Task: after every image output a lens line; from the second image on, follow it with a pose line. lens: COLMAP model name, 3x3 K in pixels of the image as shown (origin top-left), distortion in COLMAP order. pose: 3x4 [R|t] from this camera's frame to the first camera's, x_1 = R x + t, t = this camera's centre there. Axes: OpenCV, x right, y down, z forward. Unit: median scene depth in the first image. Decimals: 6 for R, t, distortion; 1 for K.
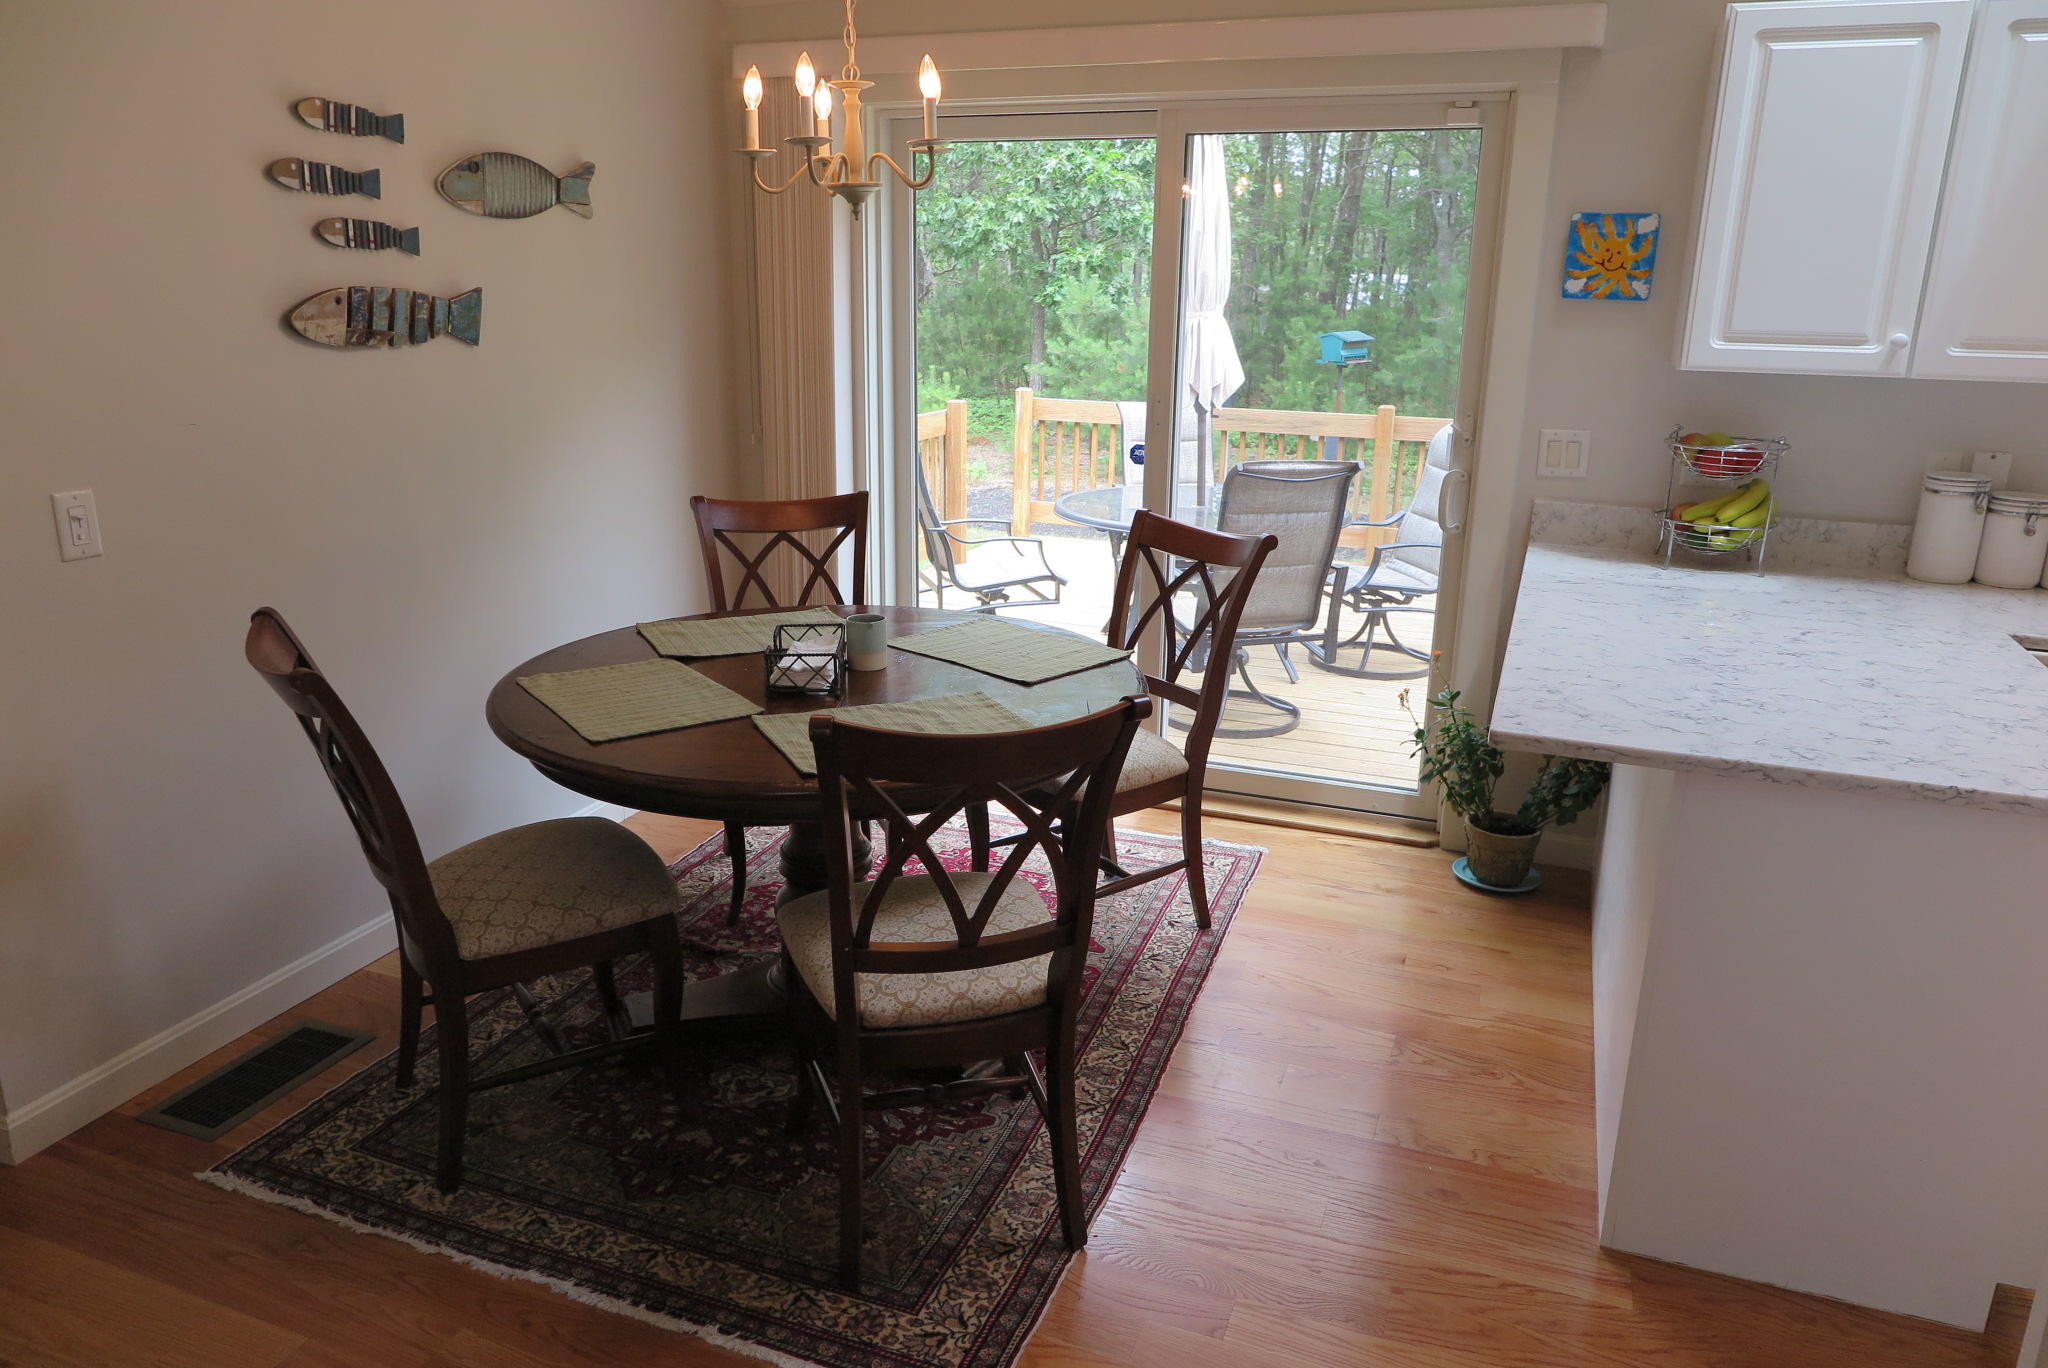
lens RADIAL K [[1408.6, 0, 1024.7], [0, 1408.6, 687.2], [0, 0, 1]] dist [-0.014196, 0.008608]
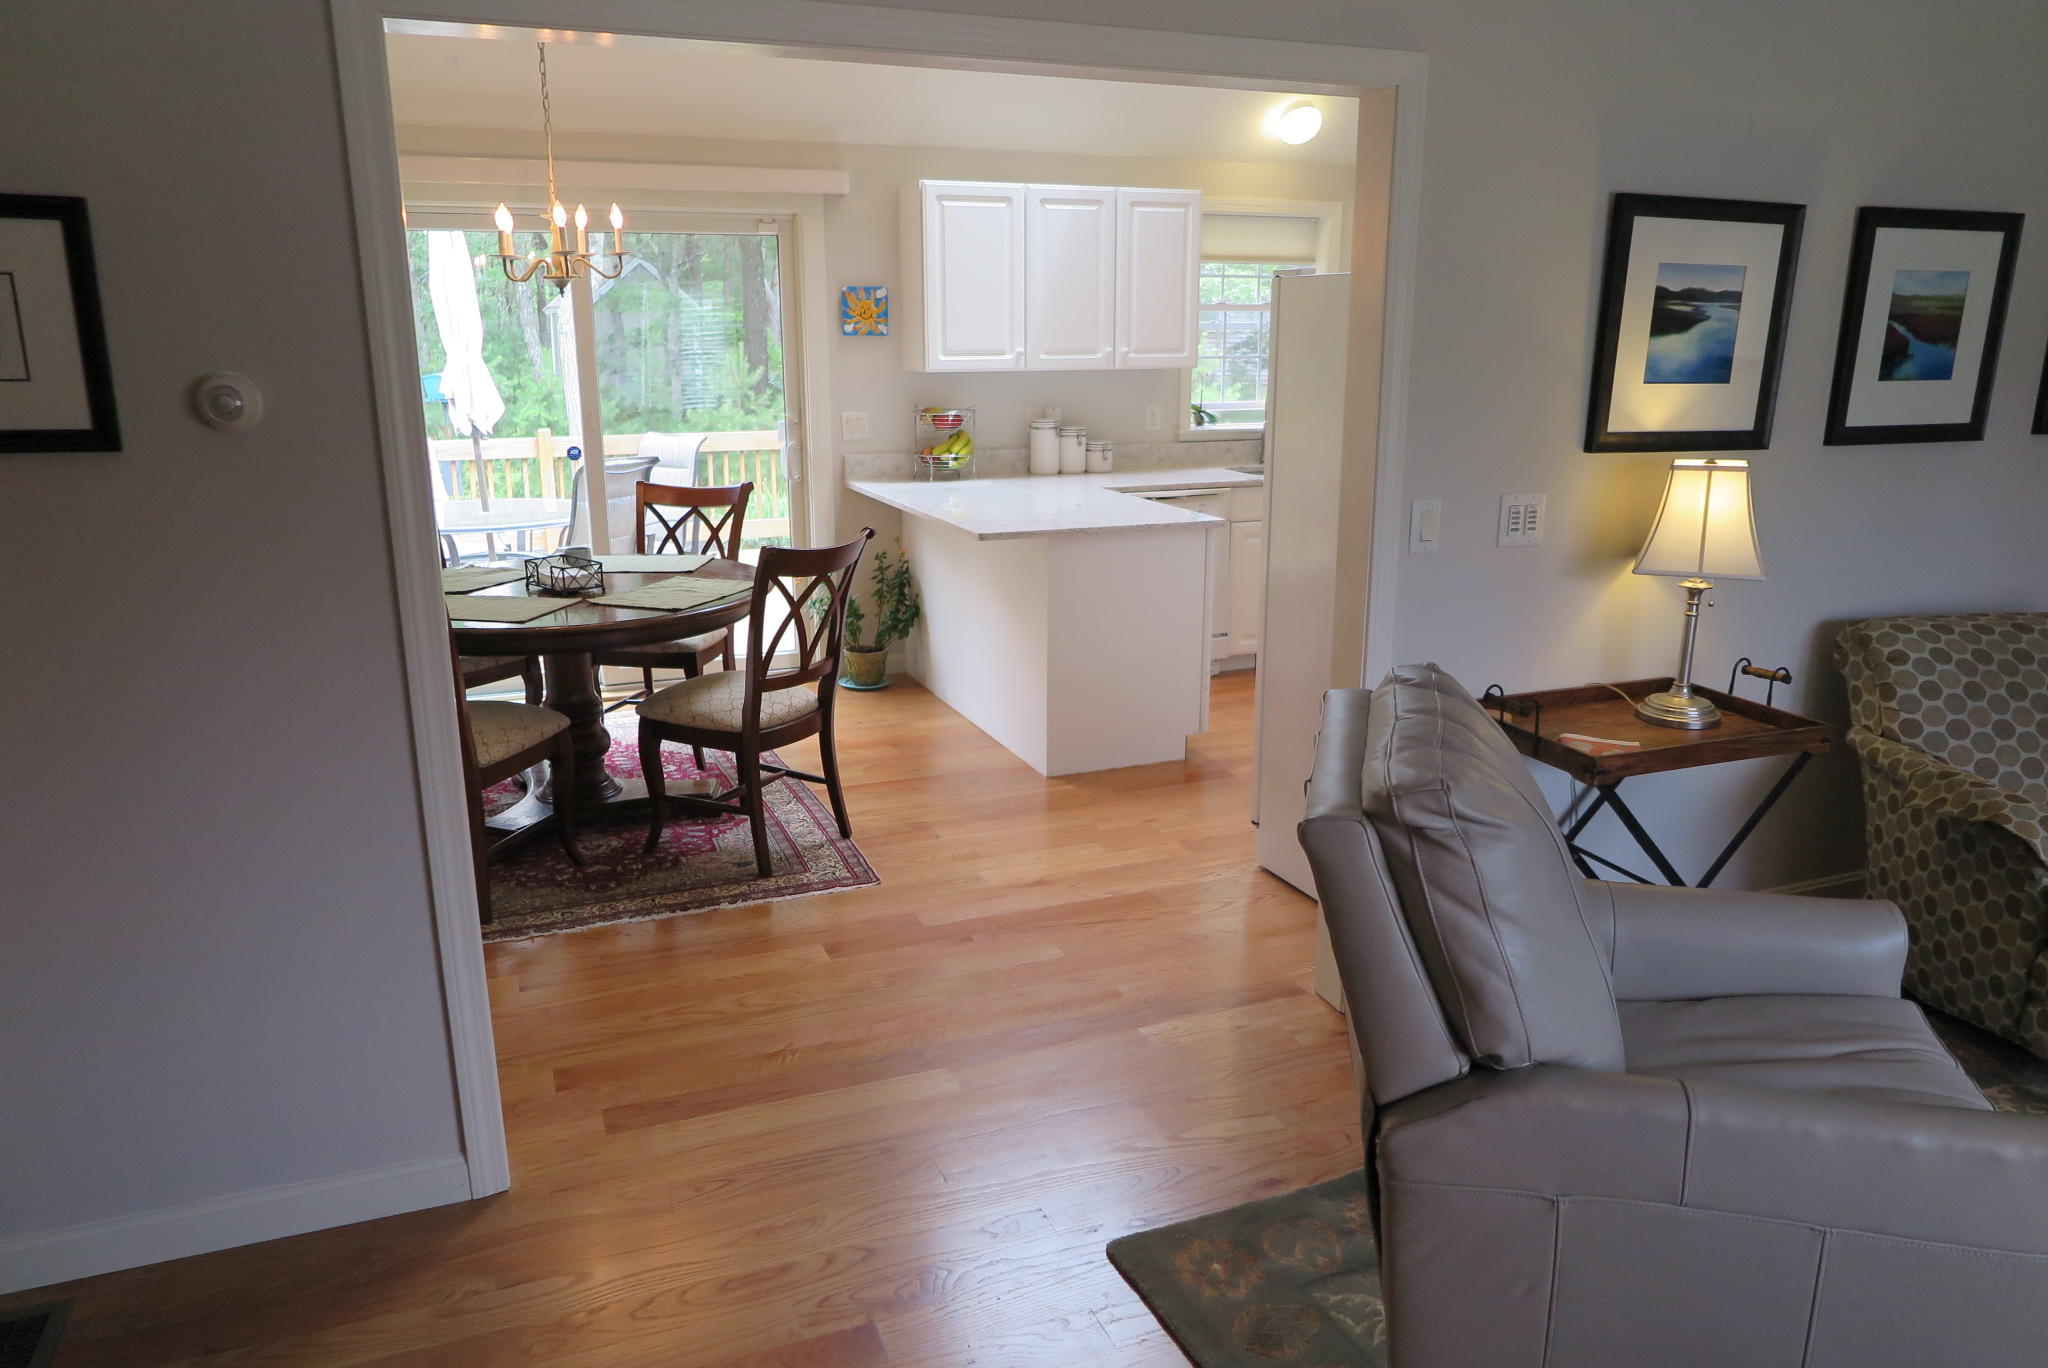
lens RADIAL K [[1406.5, 0, 1018.3], [0, 1406.5, 683.2], [0, 0, 1]] dist [-0.010996, 0.001005]
pose [[0.737967, -0.183504, 0.649408, -0.755411], [0.203113, 0.978094, 0.045569, 0.120269], [-0.643544, 0.098275, 0.759074, -0.462003]]
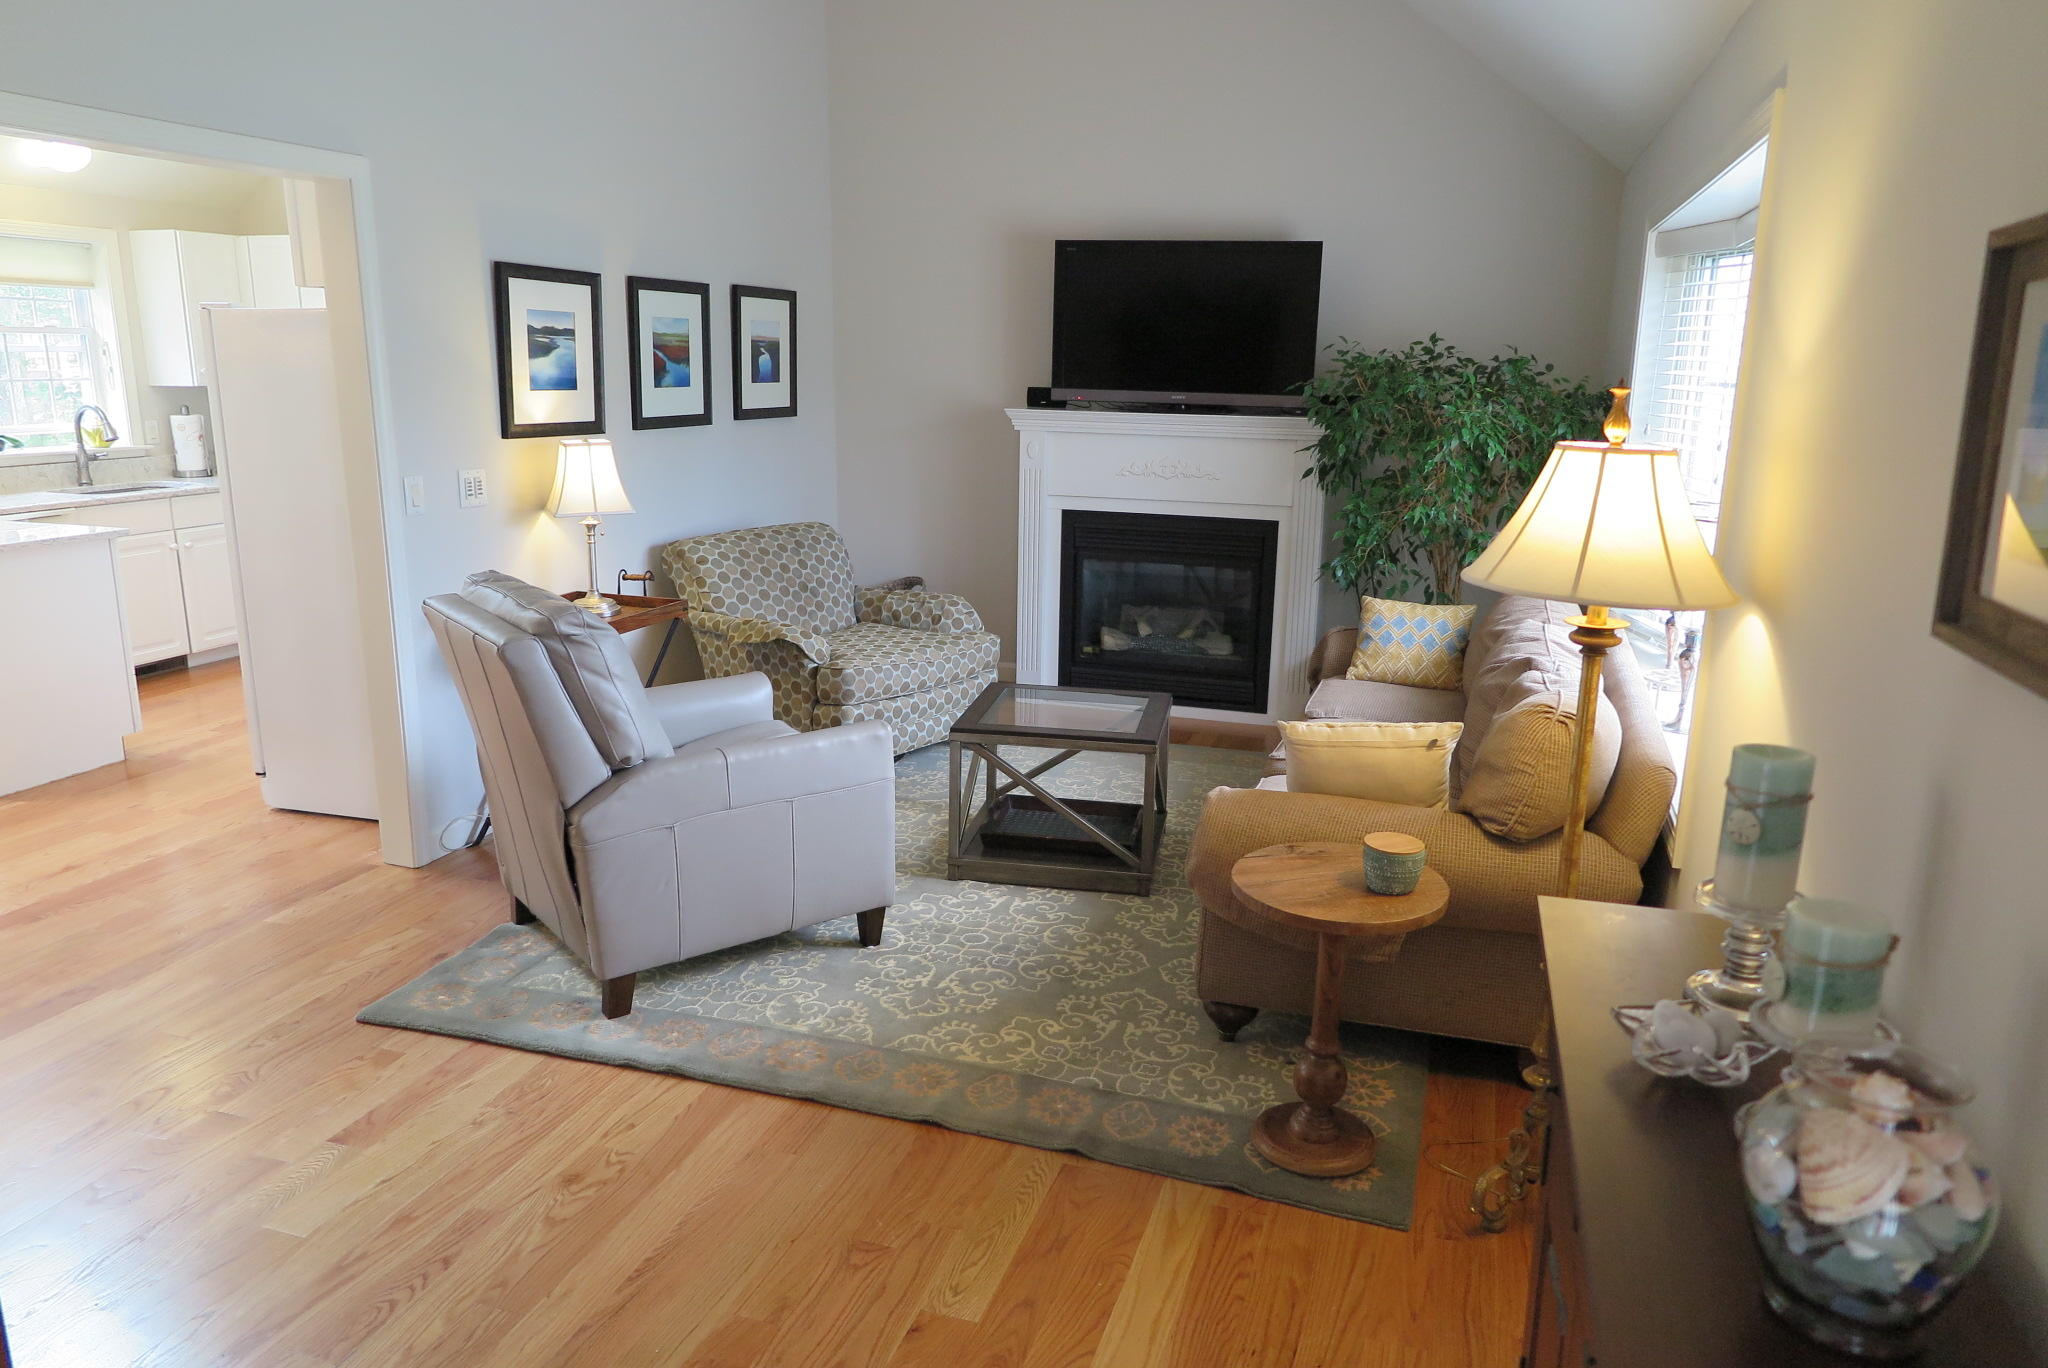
lens RADIAL K [[1408.6, 0, 1024.7], [0, 1408.6, 687.2], [0, 0, 1]] dist [-0.014196, 0.008608]
pose [[-0.051568, -0.245579, 0.968004, -1.285678], [0.272107, 0.929165, 0.250221, 0.108029], [-0.960884, 0.276304, 0.018909, -0.450069]]
